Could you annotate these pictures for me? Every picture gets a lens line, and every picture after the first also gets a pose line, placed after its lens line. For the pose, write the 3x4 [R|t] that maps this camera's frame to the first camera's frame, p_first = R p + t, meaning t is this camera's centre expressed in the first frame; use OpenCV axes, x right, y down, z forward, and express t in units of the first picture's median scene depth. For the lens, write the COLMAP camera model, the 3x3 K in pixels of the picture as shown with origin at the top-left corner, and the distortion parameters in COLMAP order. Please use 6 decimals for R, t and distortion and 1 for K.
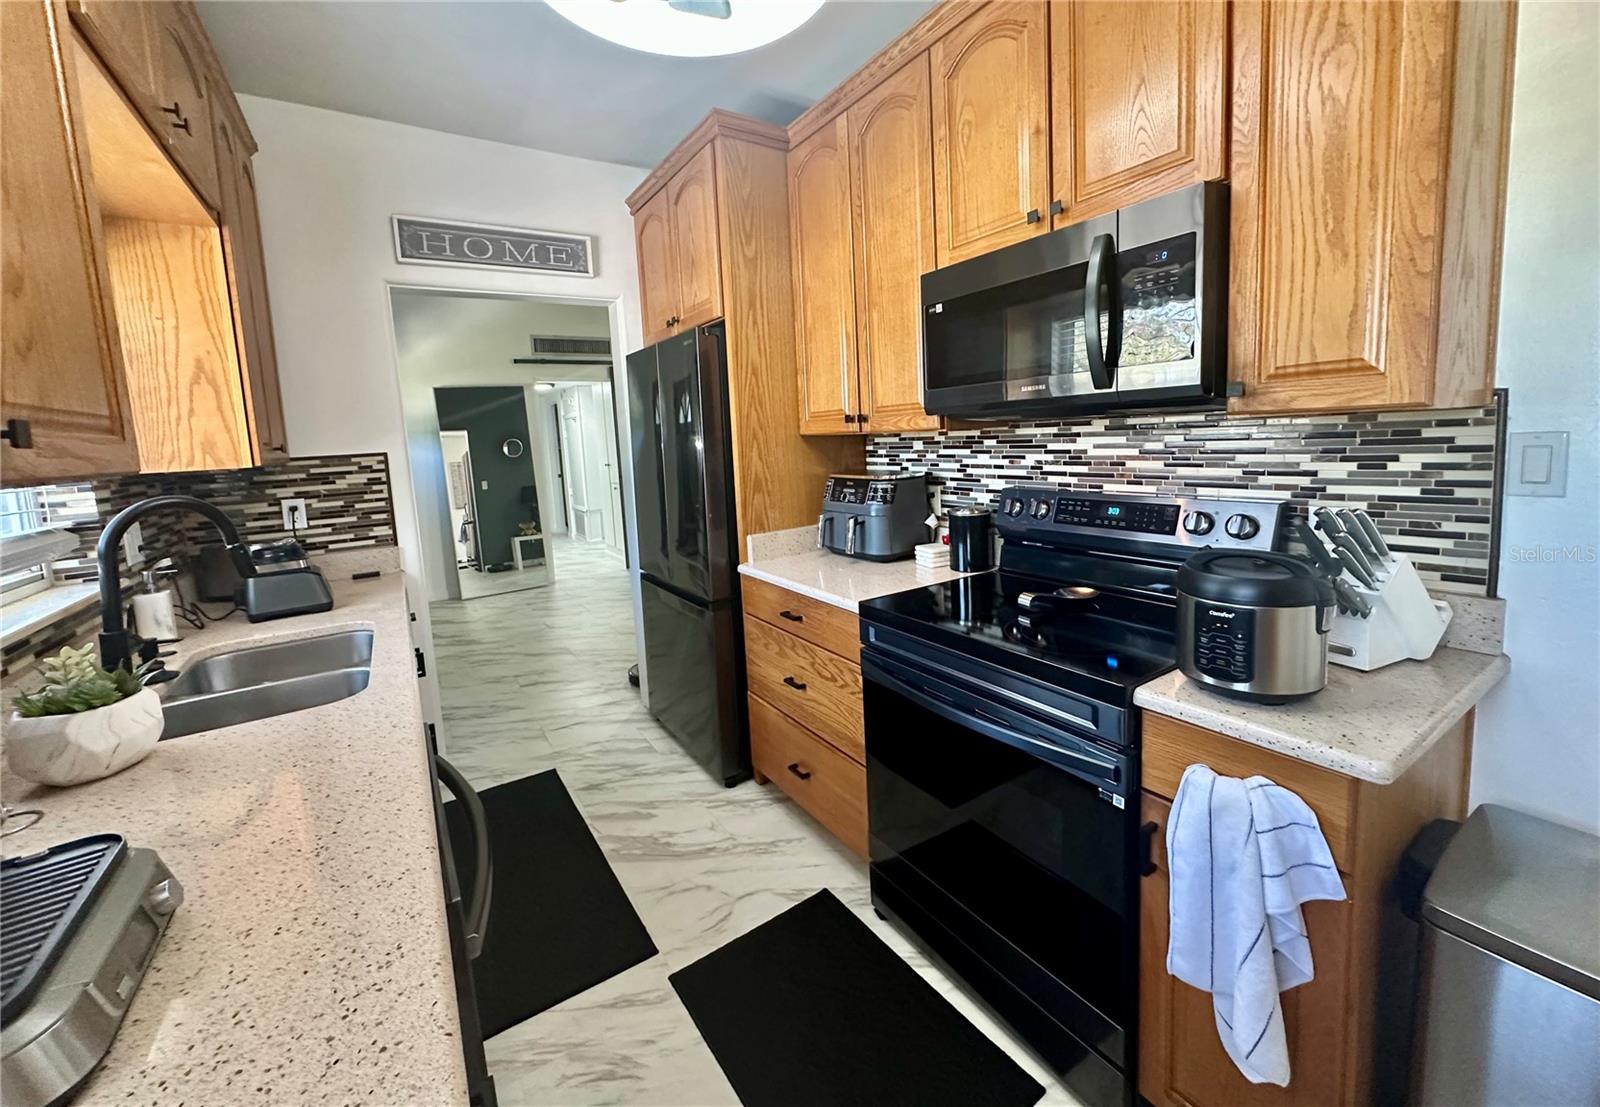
lens RADIAL K [[646.8, 0, 805.6], [0, 646.8, 504.3], [0, 0, 1]] dist [0.002886, 0.000202]
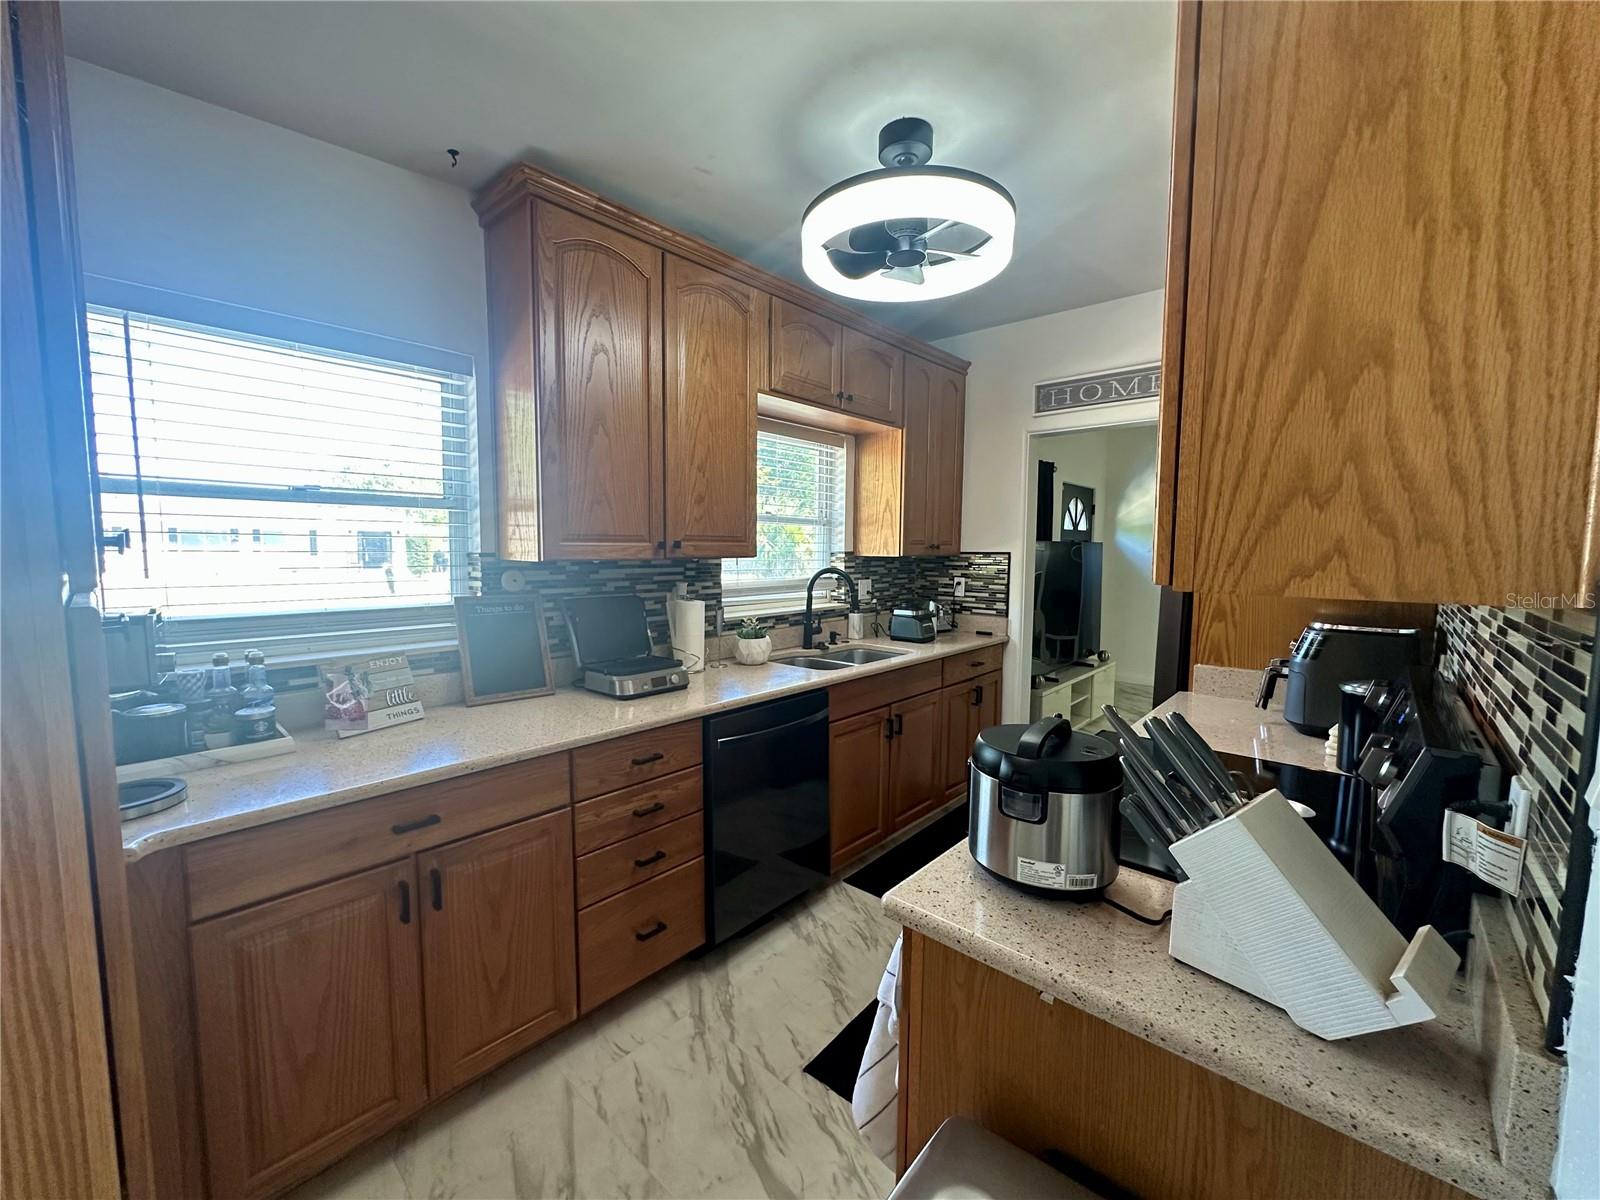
lens RADIAL K [[645.8, 0, 800.6], [0, 645.8, 604.6], [0, 0, 1]] dist [-0.002669, 0.000510]
pose [[0.265843, 0.140206, -0.953766, 0.814245], [-0.128261, 0.985716, 0.109152, -0.083533], [0.955446, 0.093313, 0.280028, 0.226322]]
